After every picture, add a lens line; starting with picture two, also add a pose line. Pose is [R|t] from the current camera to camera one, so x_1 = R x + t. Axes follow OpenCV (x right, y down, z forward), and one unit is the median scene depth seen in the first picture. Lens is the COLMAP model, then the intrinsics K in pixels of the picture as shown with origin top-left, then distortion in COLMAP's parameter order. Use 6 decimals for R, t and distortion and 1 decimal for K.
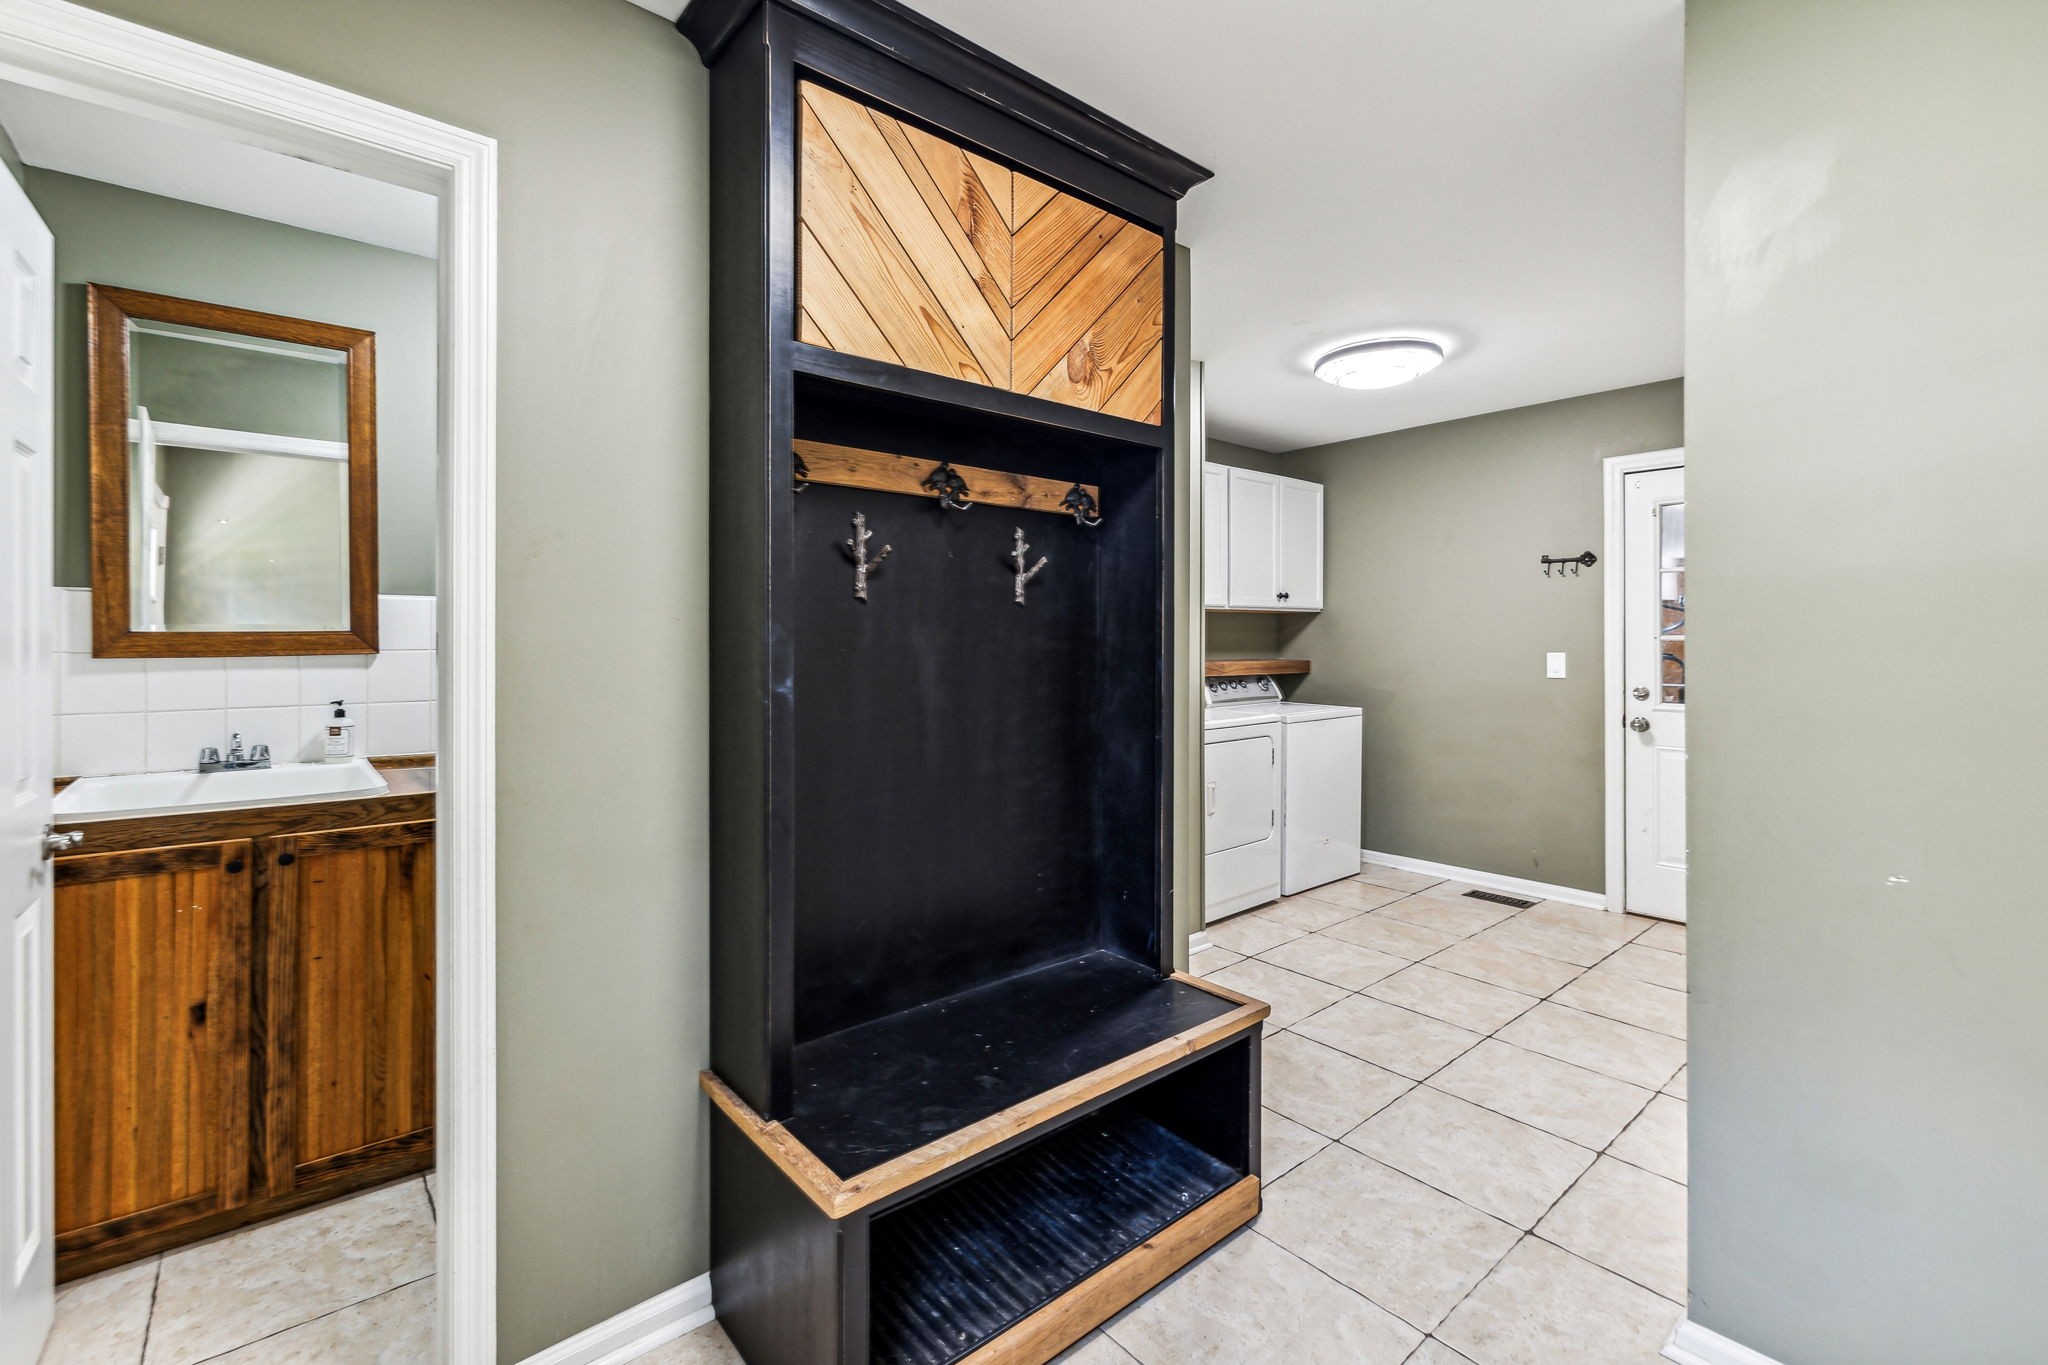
lens RADIAL K [[889.2, 0, 1013.7], [0, 889.2, 644.6], [0, 0, 1]] dist [0.000549, -0.000117]
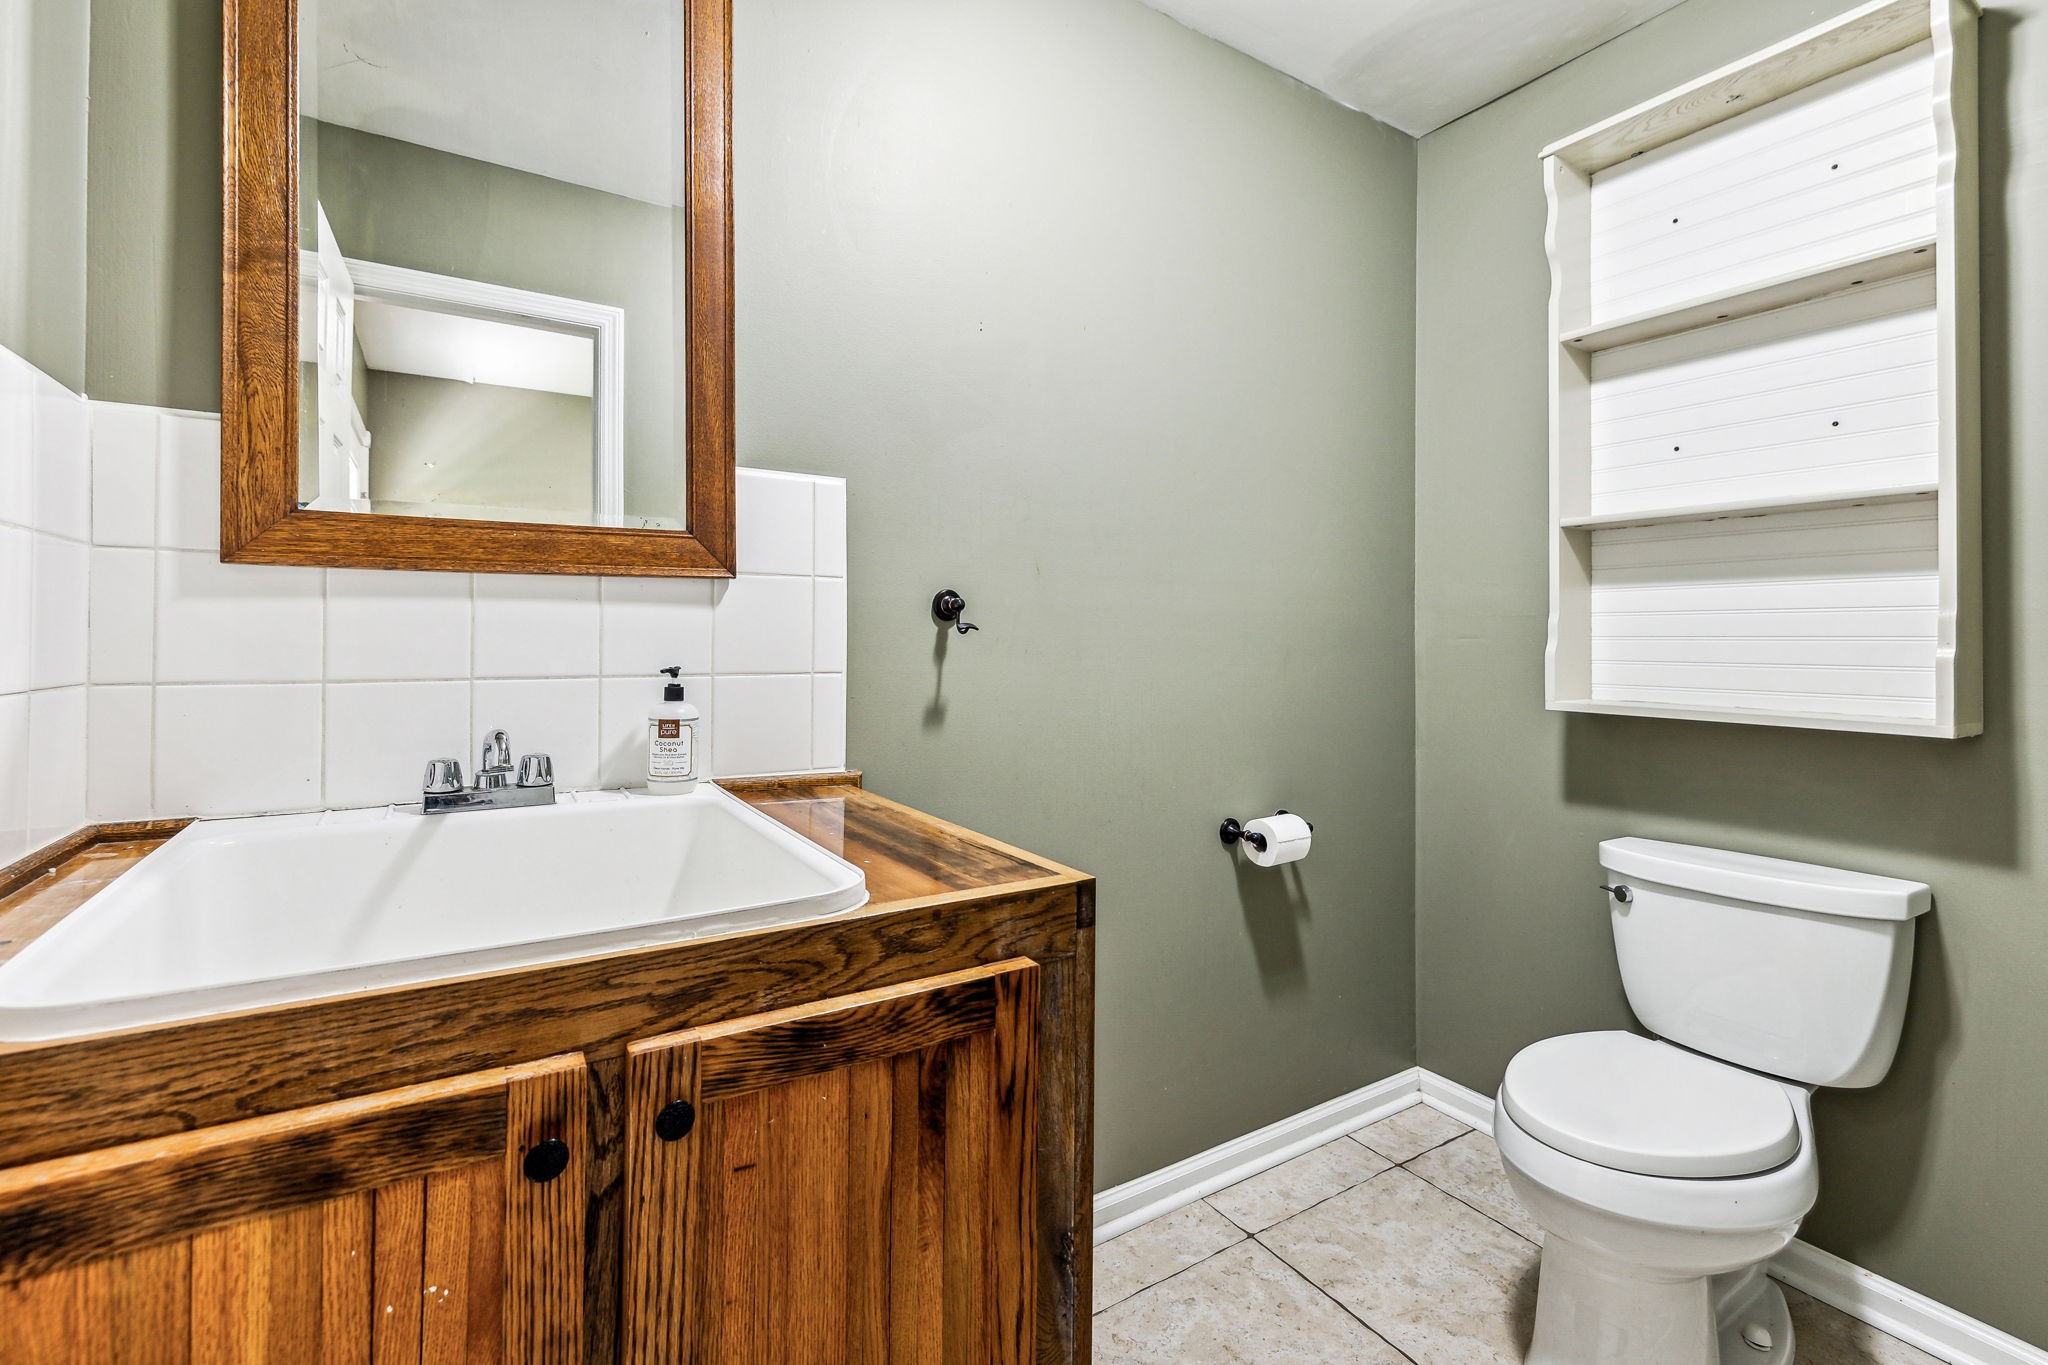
lens RADIAL K [[903.7, 0, 1017.6], [0, 903.7, 638.8], [0, 0, 1]] dist [-0.000135, 0.000332]
pose [[0.990177, 0.005197, -0.139726, -0.485979], [-0.005915, 0.999971, -0.004726, 0.047247], [0.139697, 0.005506, 0.990179, 0.514211]]
